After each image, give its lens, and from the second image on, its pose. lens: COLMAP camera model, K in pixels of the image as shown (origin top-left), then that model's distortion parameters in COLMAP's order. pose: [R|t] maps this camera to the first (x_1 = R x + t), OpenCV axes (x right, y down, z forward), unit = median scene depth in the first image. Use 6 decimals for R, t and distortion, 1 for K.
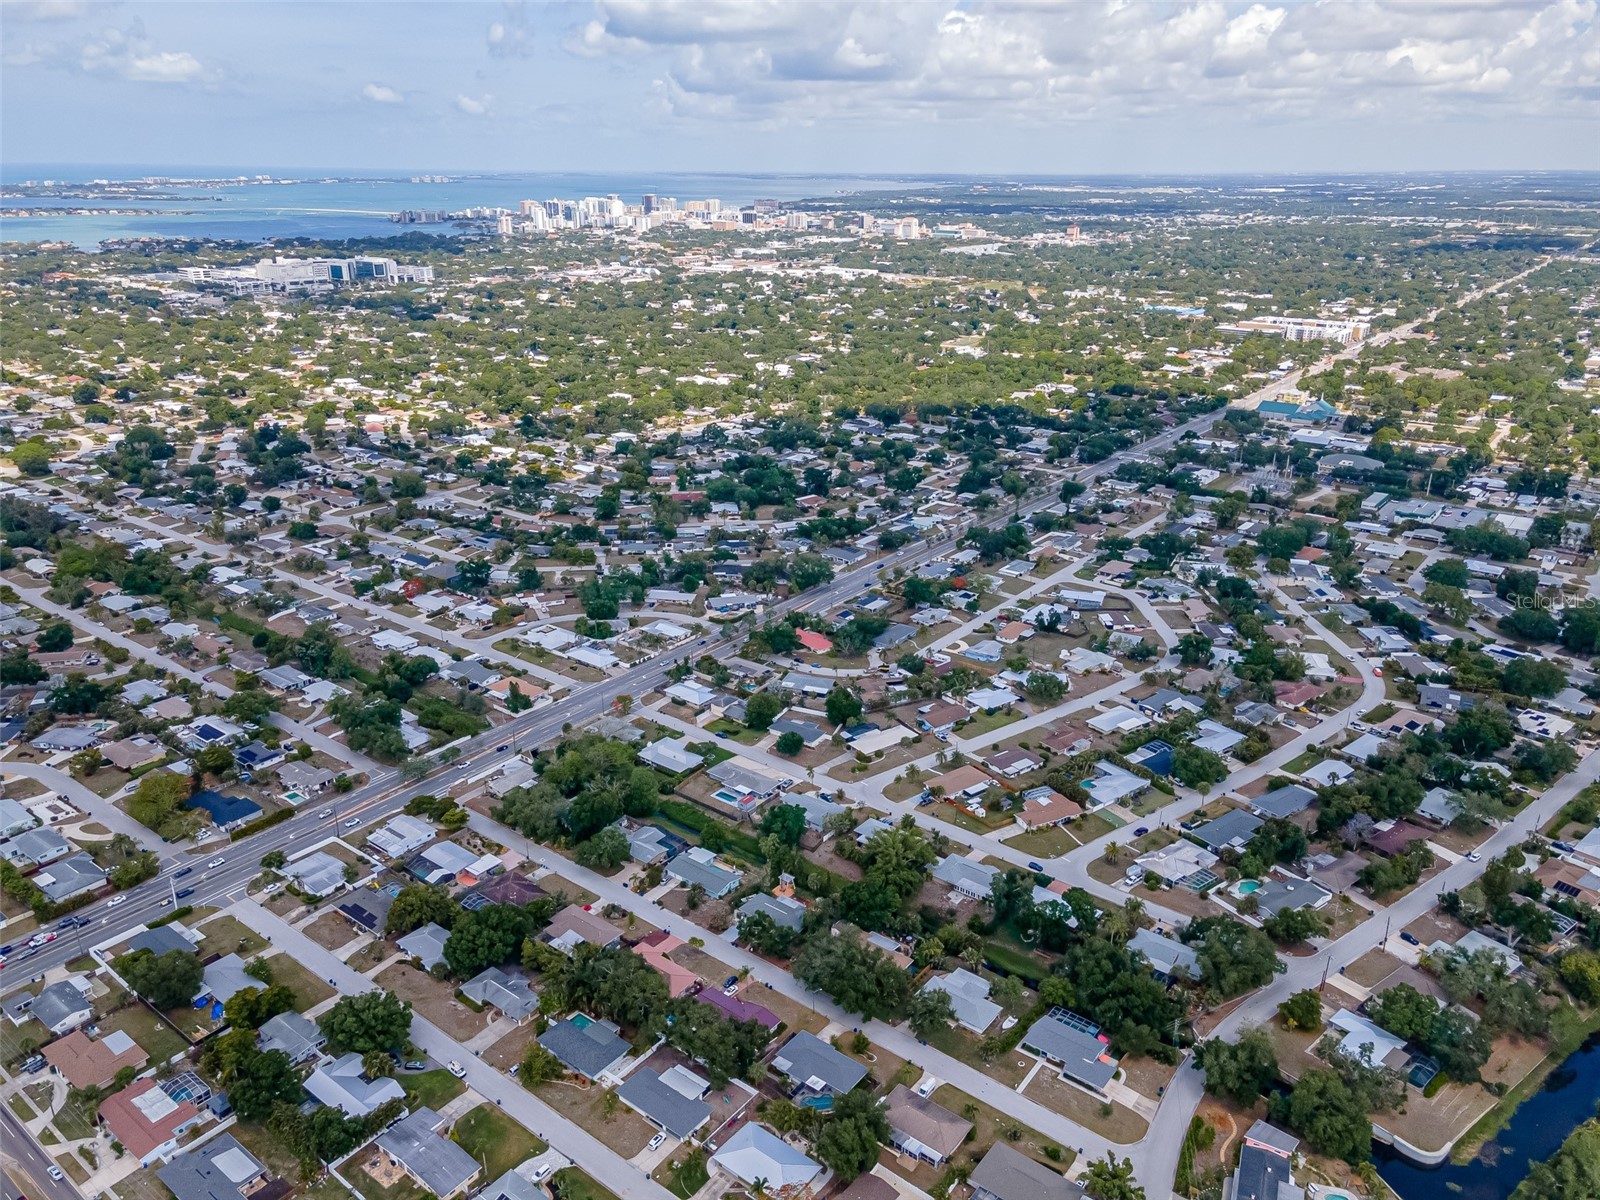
lens RADIAL K [[1136.3, 0, 800.0], [0, 1136.3, 600.0], [0, 0, 1]] dist [0.037448, -0.007287]
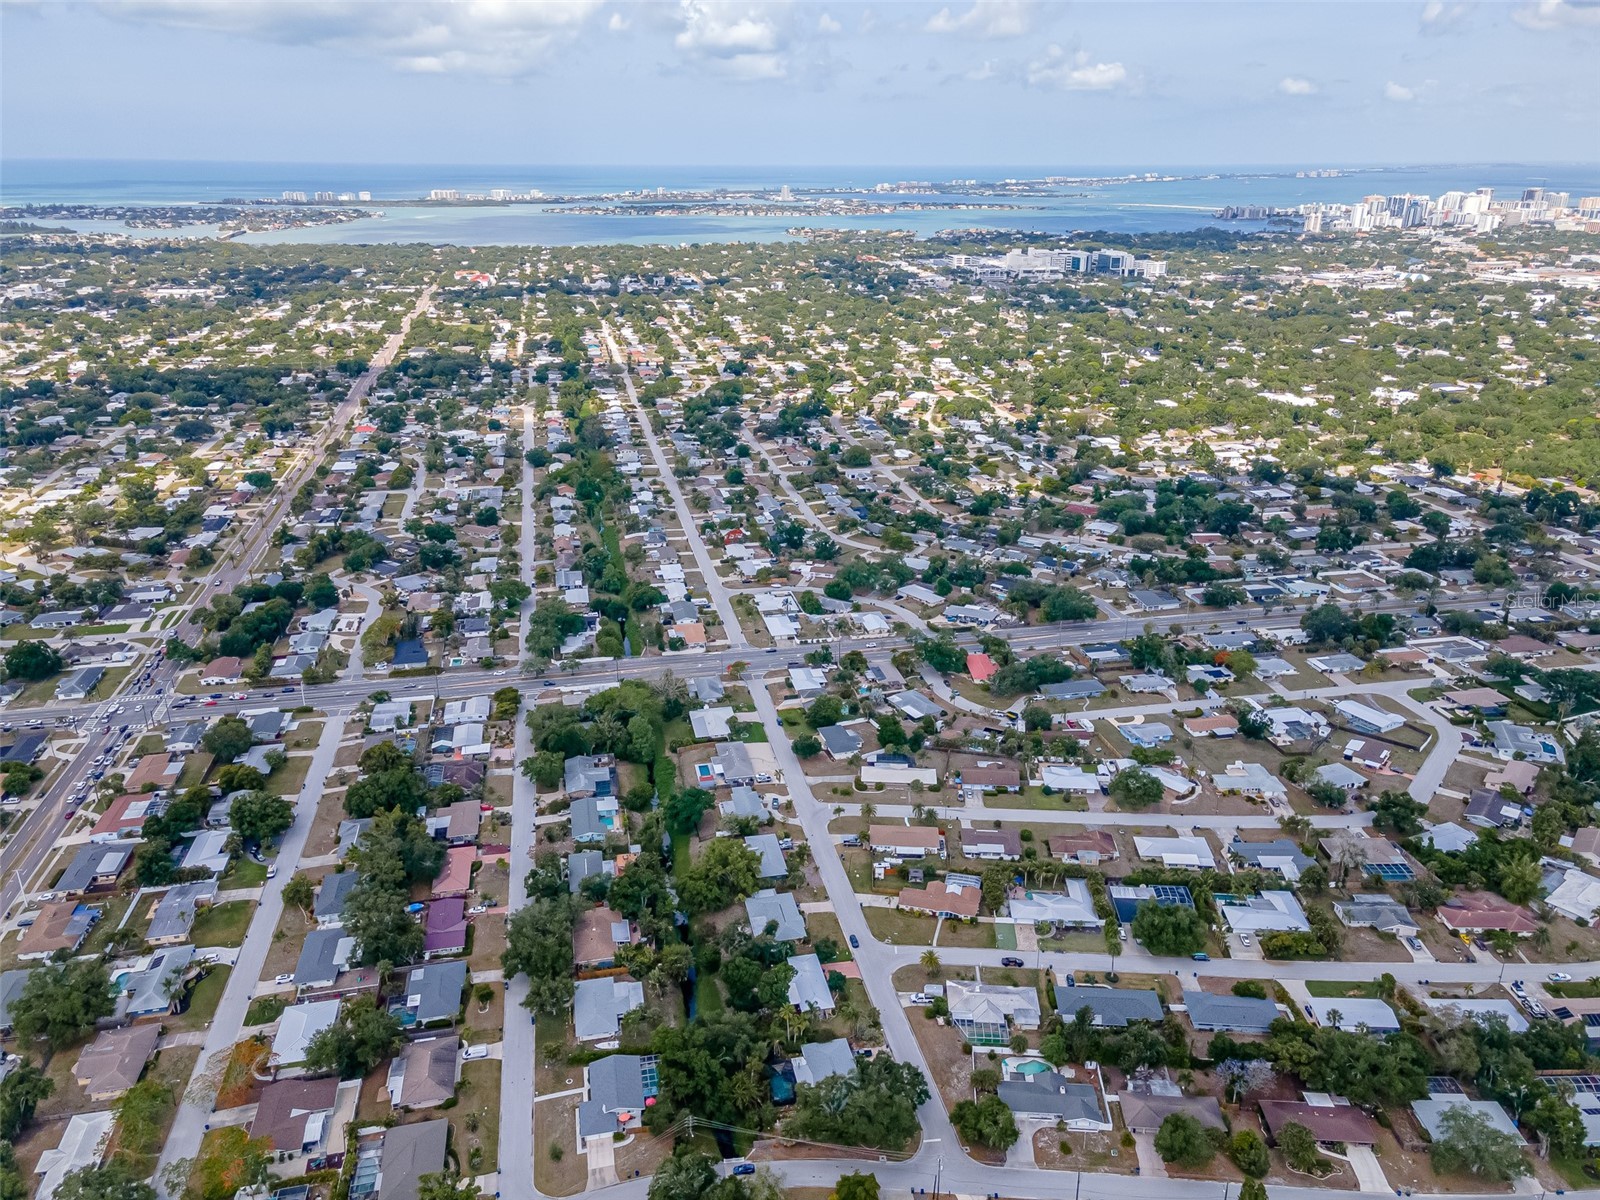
lens RADIAL K [[1136.3, 0, 800.0], [0, 1136.3, 600.0], [0, 0, 1]] dist [0.037448, -0.007287]
pose [[0.772020, 0.227889, -0.593339, 0.435555], [-0.225966, 0.970935, 0.078900, -0.058514], [0.594074, 0.073162, 0.801076, 0.163006]]
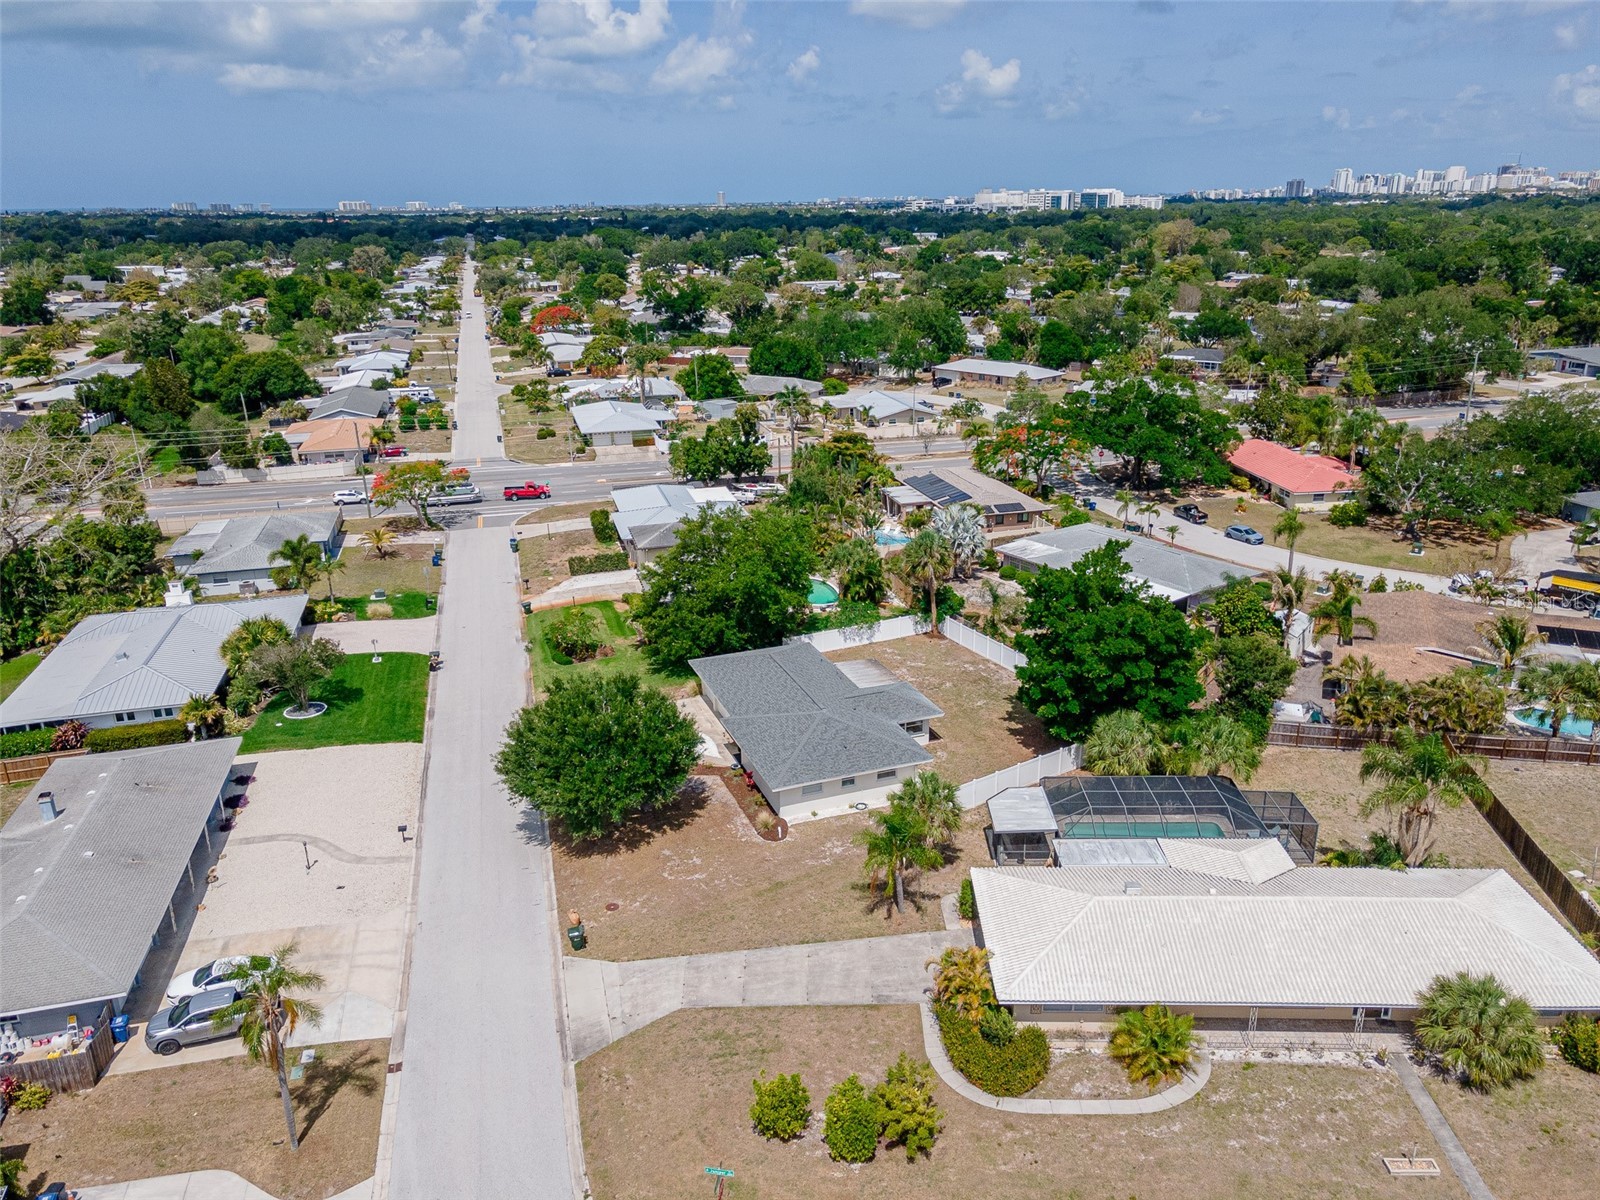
lens RADIAL K [[1136.3, 0, 800.0], [0, 1136.3, 600.0], [0, 0, 1]] dist [0.037448, -0.007287]
pose [[0.803000, 0.183692, -0.566964, 0.079645], [-0.198093, 0.979493, 0.036785, 0.076376], [0.562095, 0.082773, 0.822920, 0.713389]]
